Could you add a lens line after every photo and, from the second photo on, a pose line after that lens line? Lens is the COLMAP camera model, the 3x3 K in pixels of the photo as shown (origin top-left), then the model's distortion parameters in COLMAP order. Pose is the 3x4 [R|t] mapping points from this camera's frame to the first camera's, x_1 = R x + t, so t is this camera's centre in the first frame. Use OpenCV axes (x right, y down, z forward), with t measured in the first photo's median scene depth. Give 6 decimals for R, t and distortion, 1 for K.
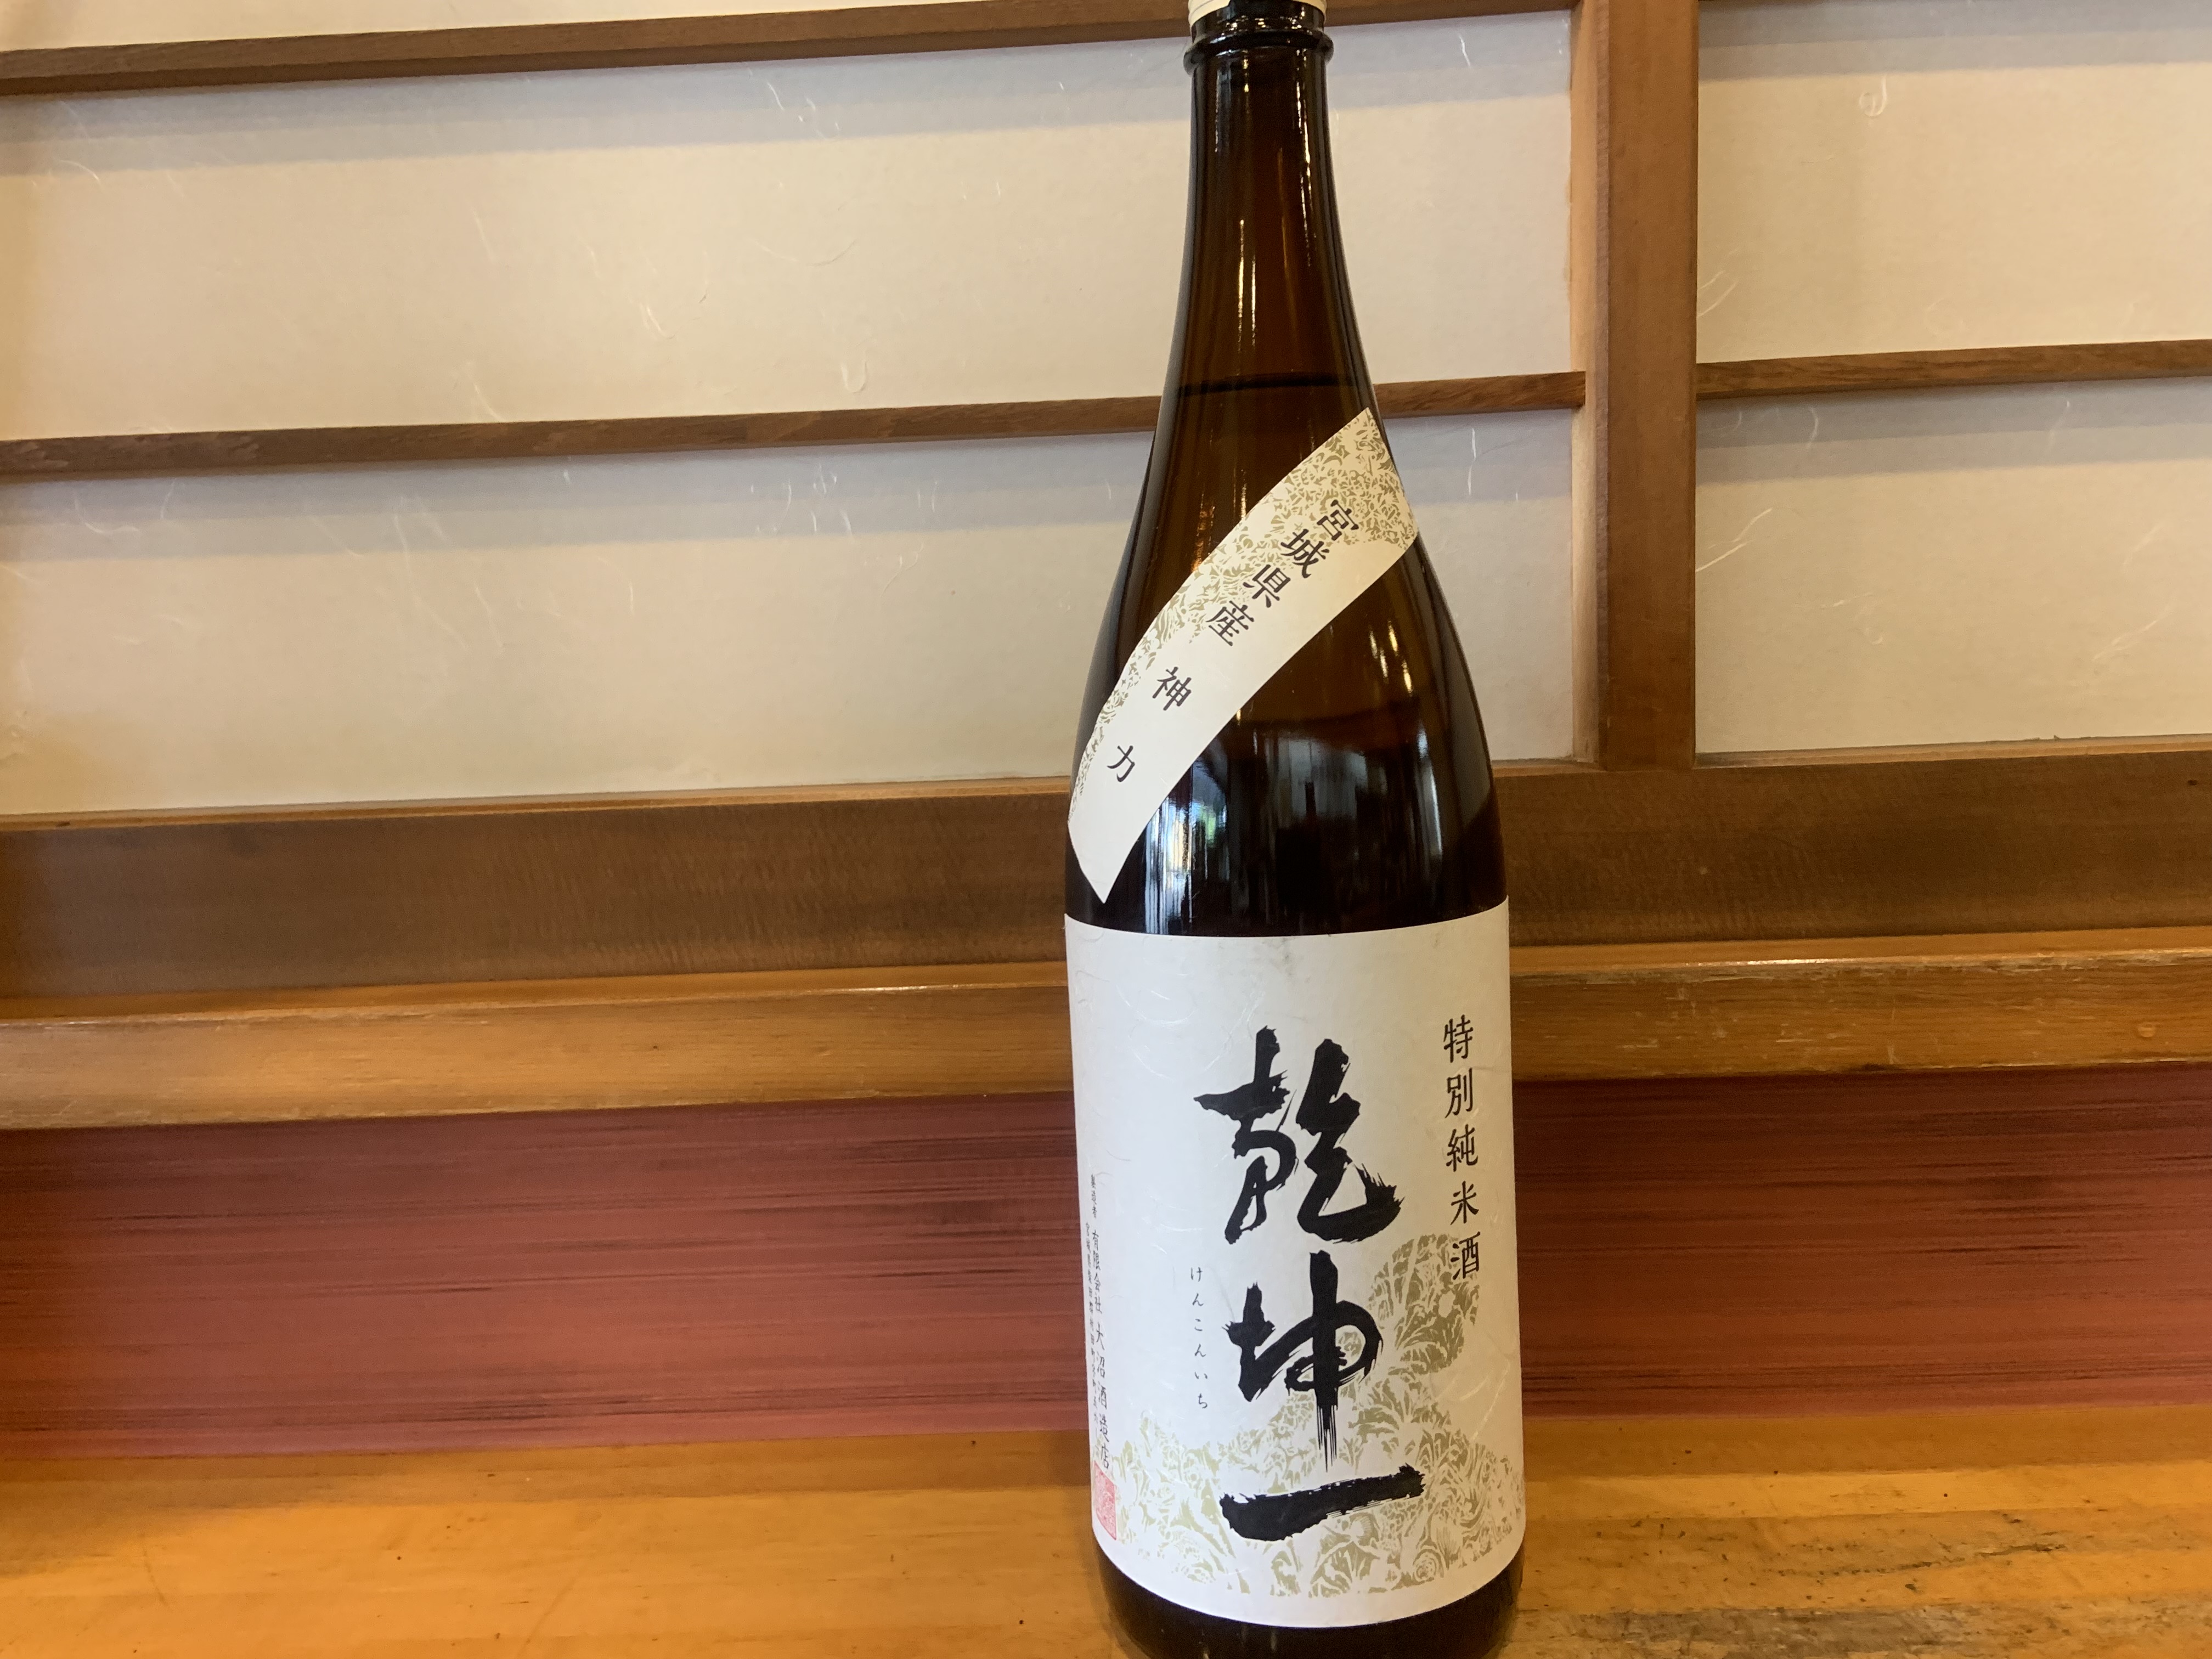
lens RADIAL K [[1635.6, 0, 1081.3], [0, 1635.6, 811.4], [0, 0, 1]] dist [0.091277, -0.100468]
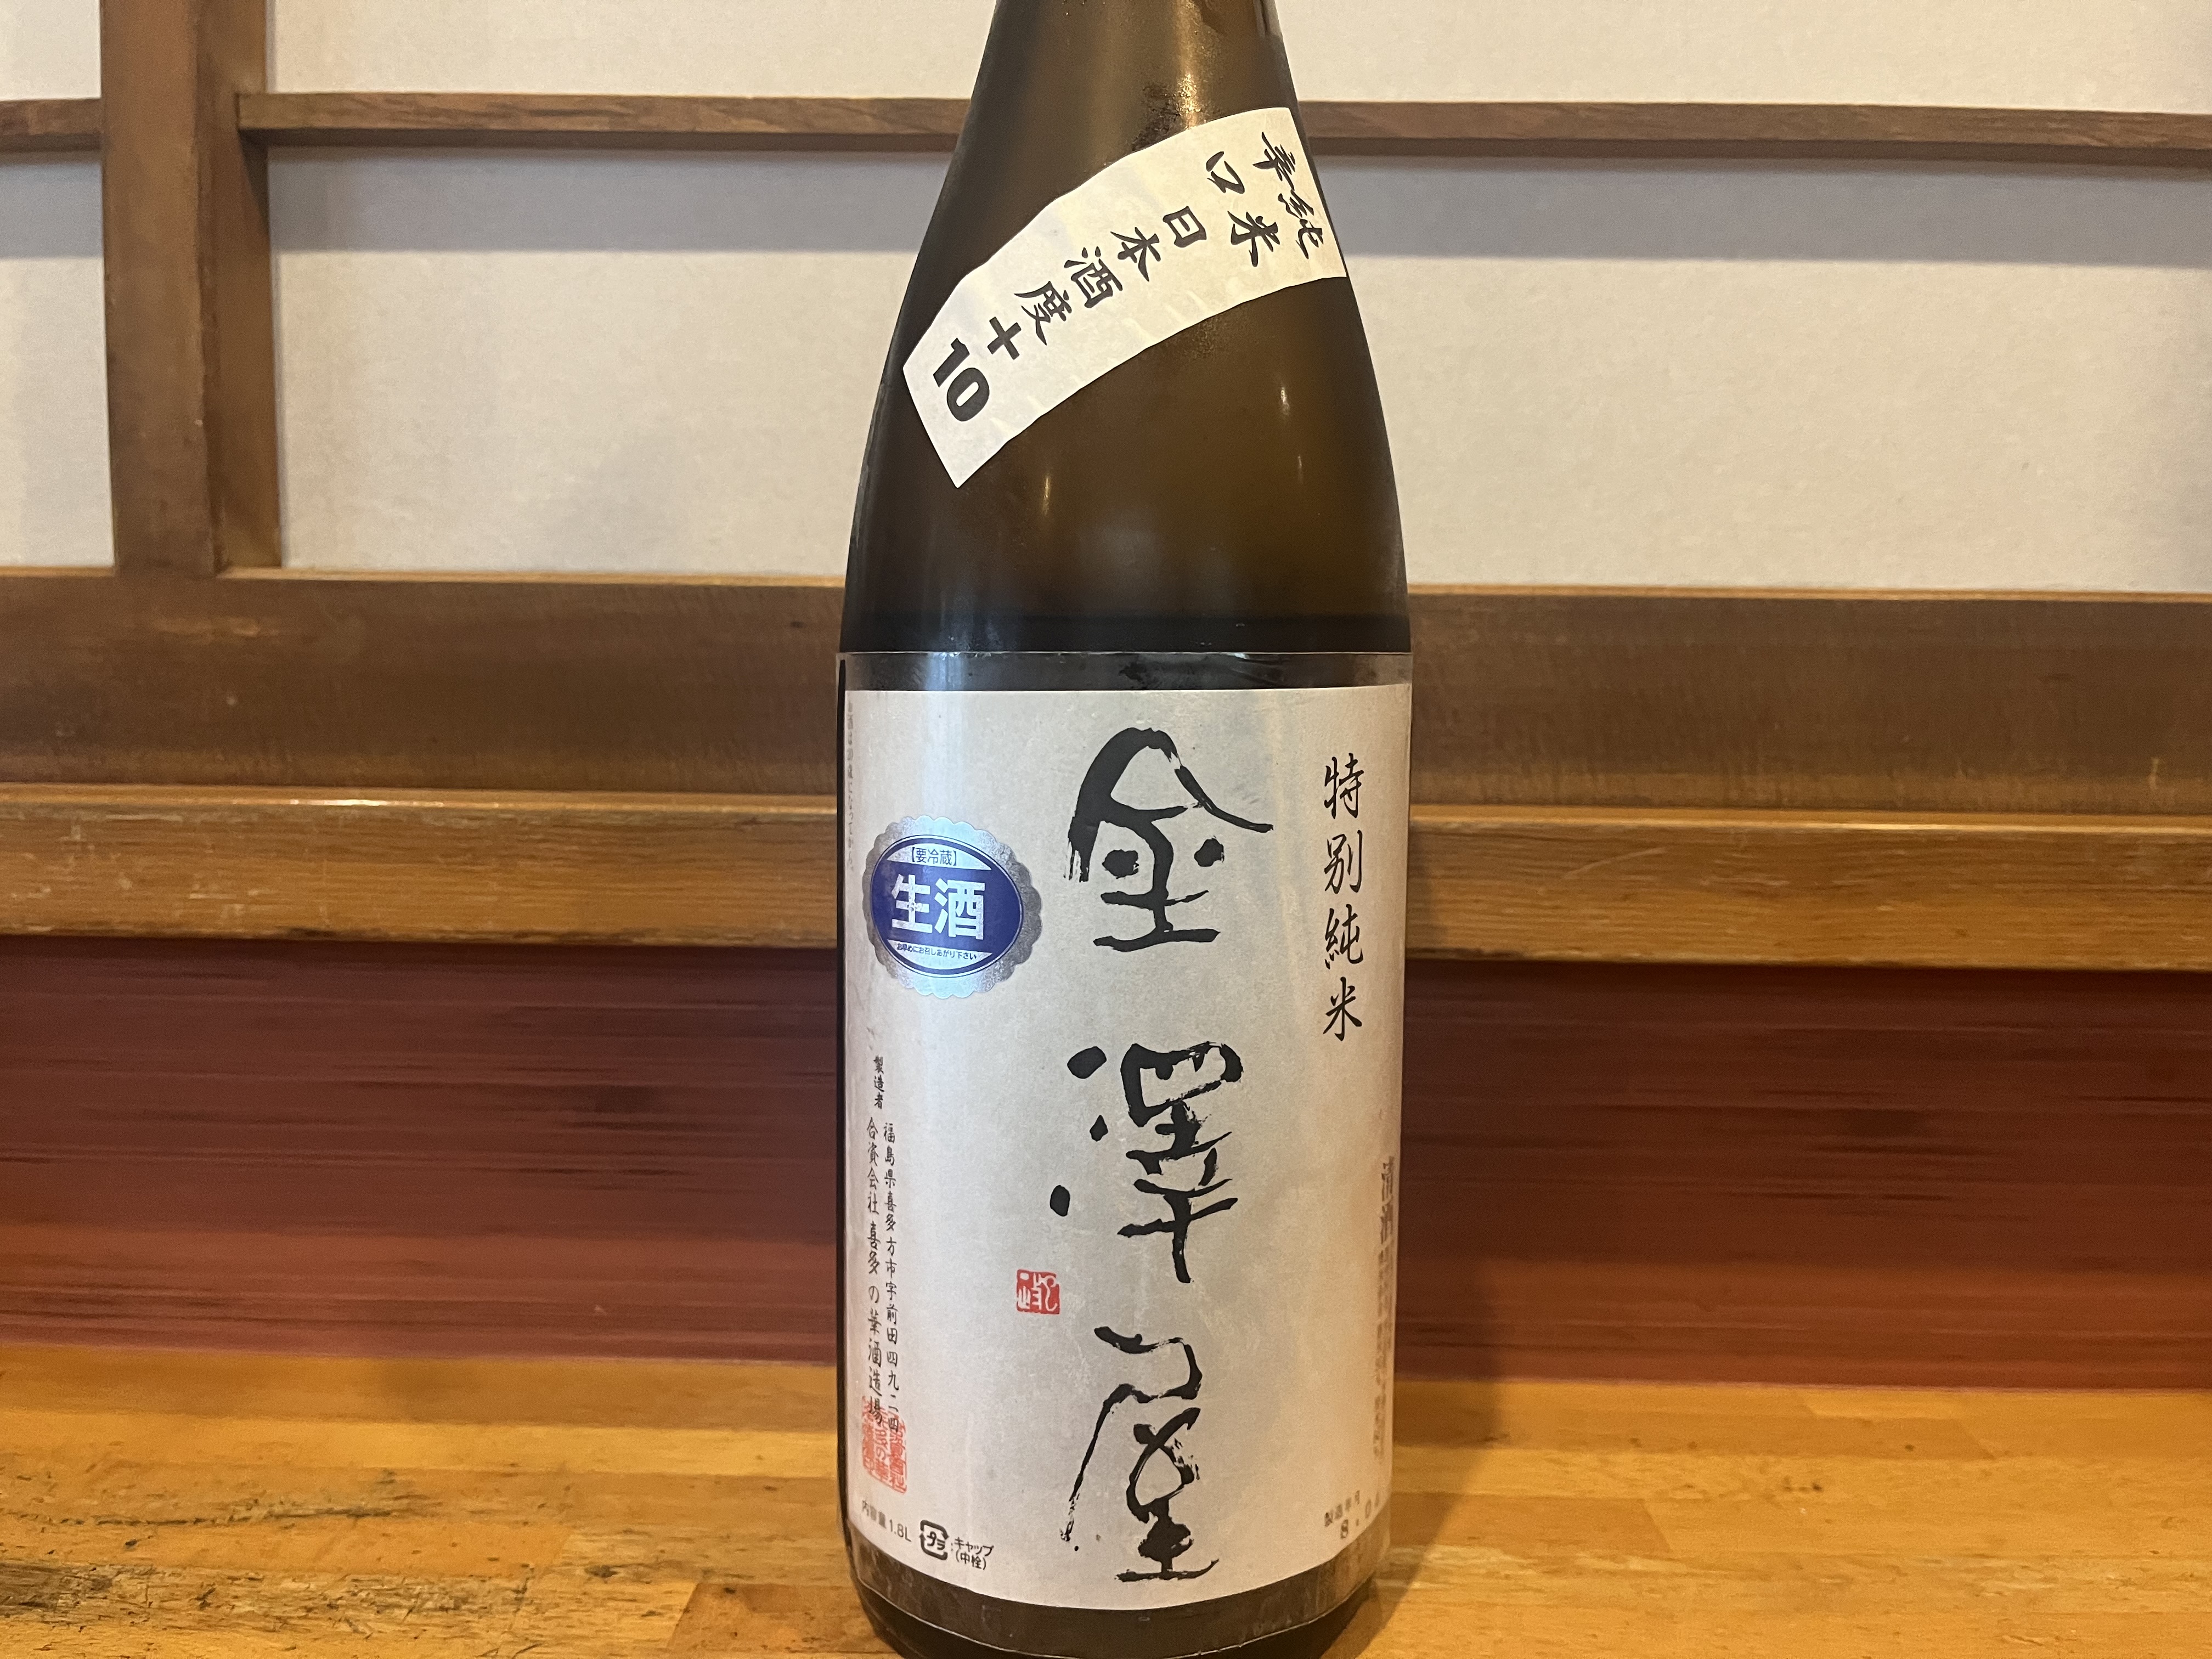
lens RADIAL K [[1669.7, 0, 1099.6], [0, 1669.7, 822.8], [0, 0, 1]] dist [0.042893, -0.073561]
pose [[0.998479, 0.052771, 0.015991, 0.803421], [-0.052901, 0.998569, 0.007848, 0.067388], [-0.015554, -0.008682, 0.999841, 0.147392]]
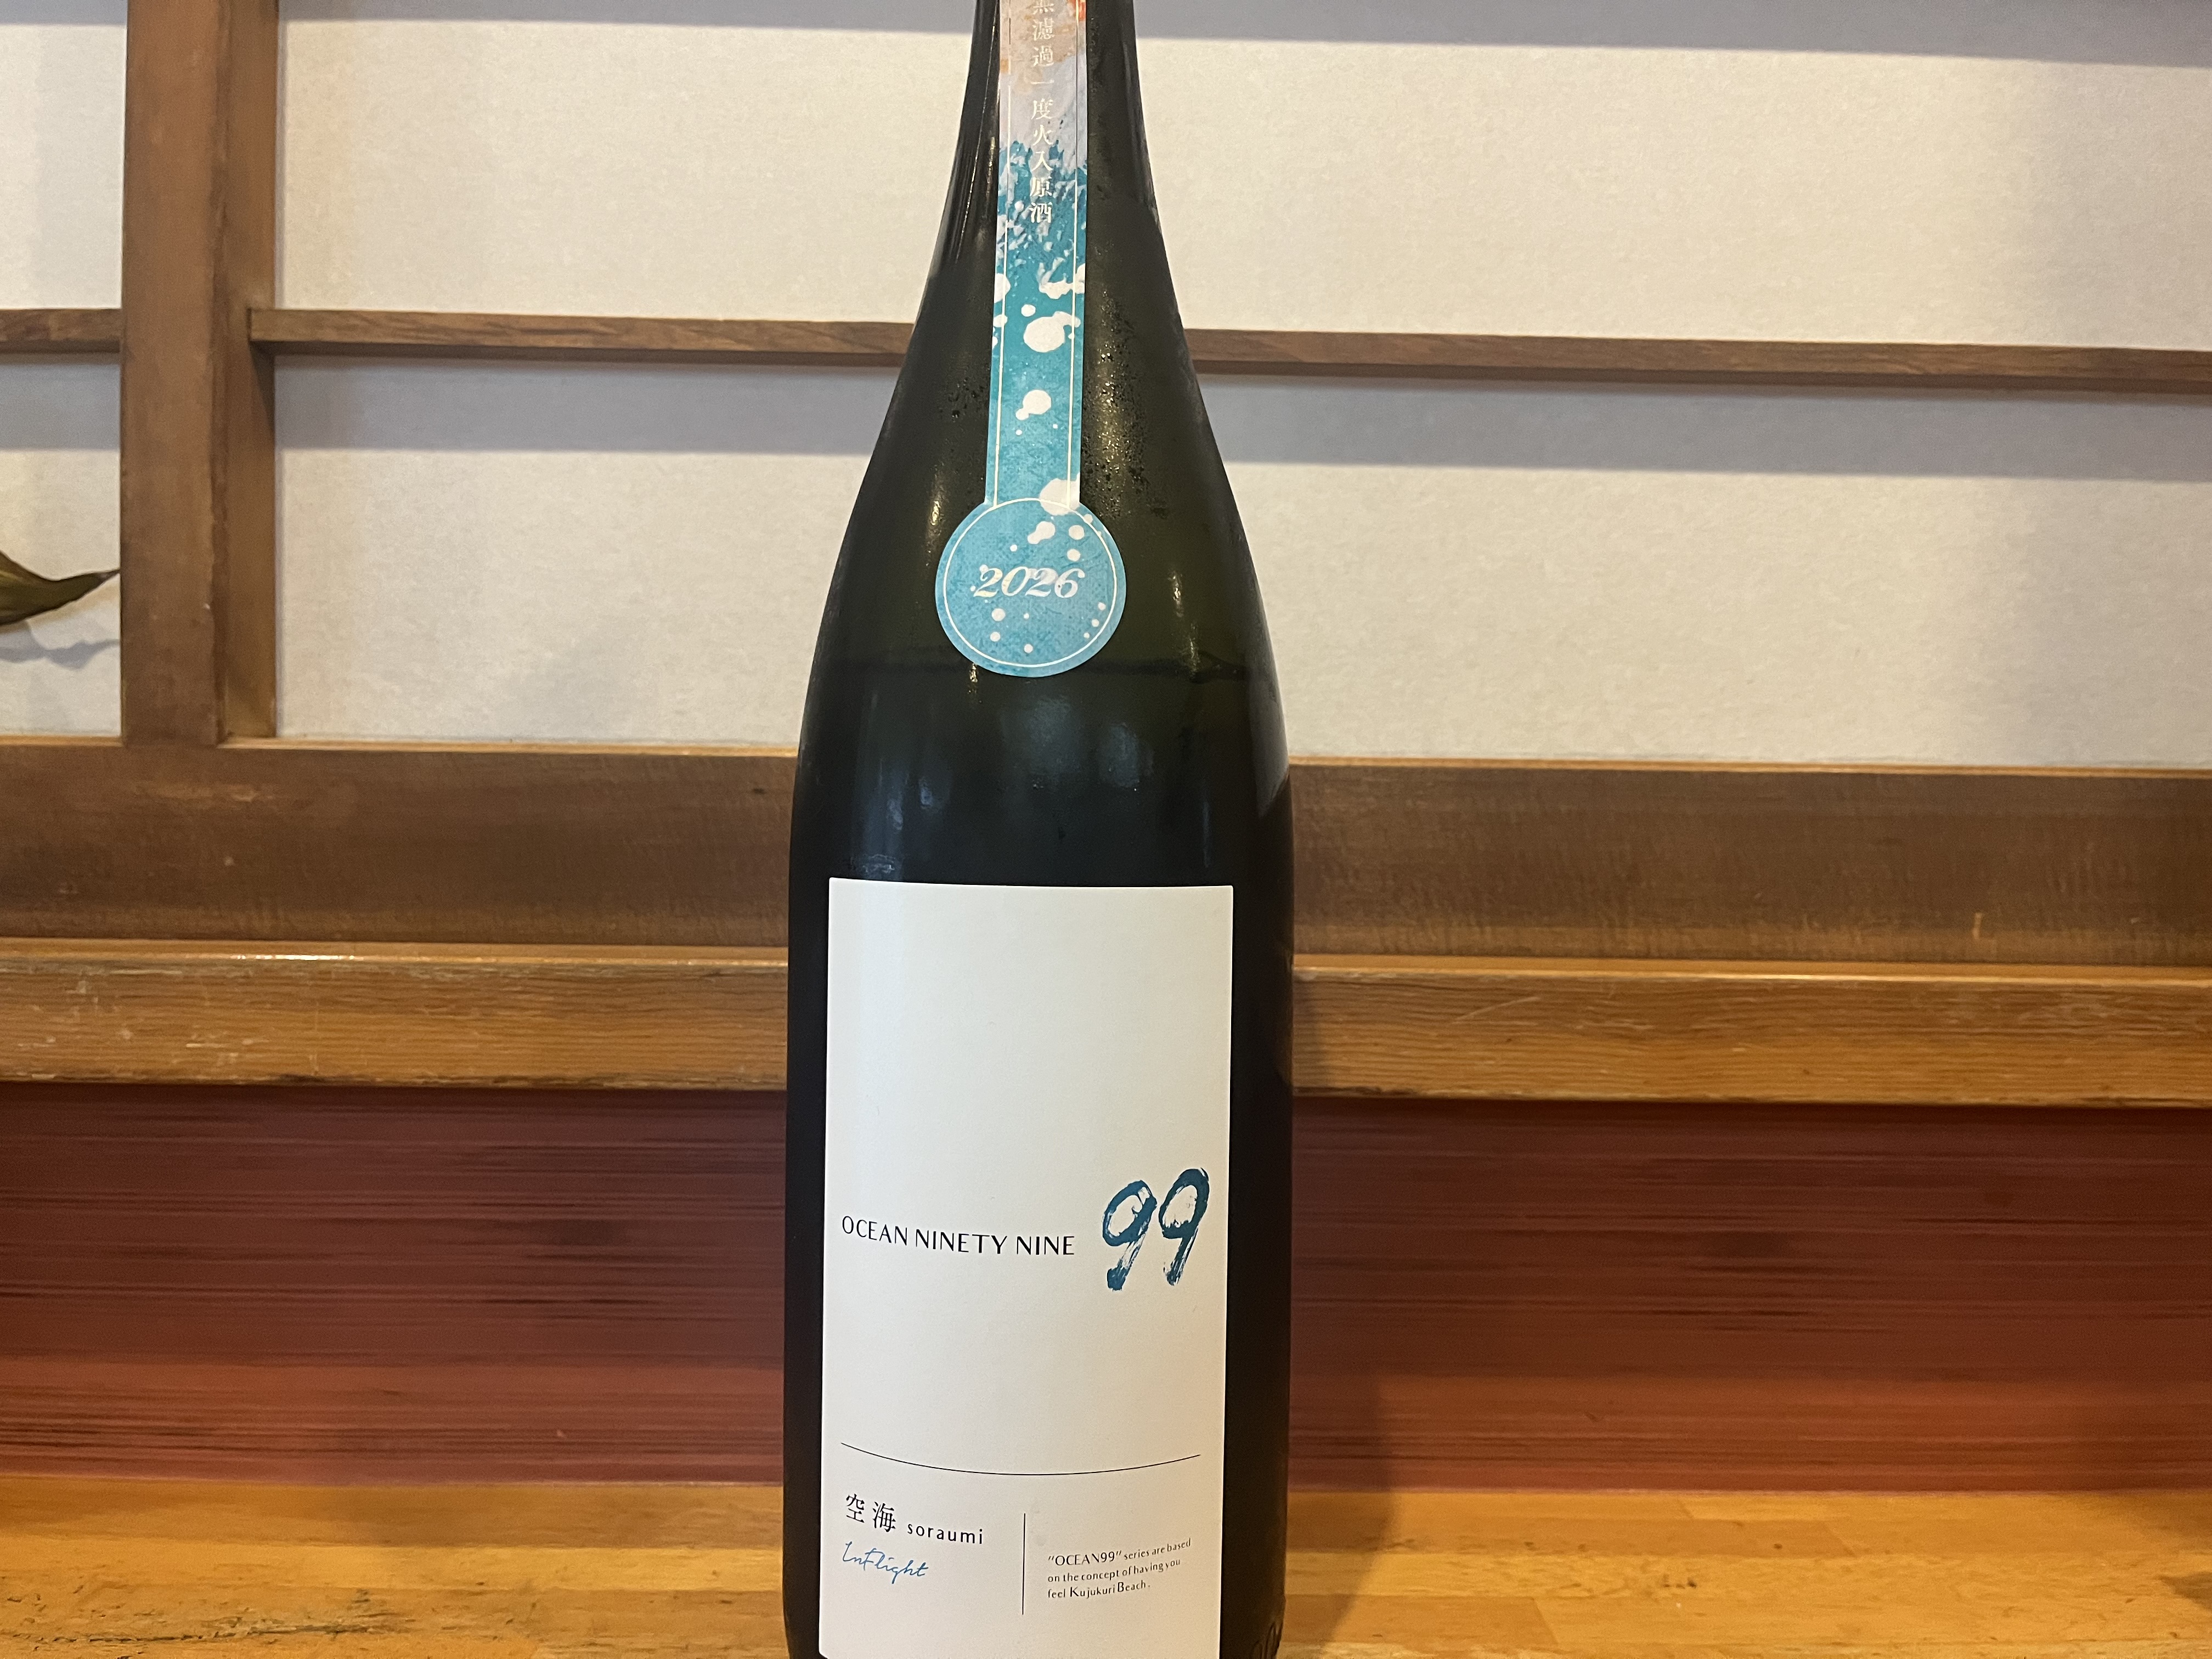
lens RADIAL K [[1669.7, 0, 1104.0], [0, 1669.7, 832.7], [0, 0, 1]] dist [0.042893, -0.073561]
pose [[0.997202, 0.054291, 0.051396, 0.803194], [-0.051127, 0.996829, -0.060981, 0.051796], [-0.054543, 0.058183, 0.996815, 0.065967]]
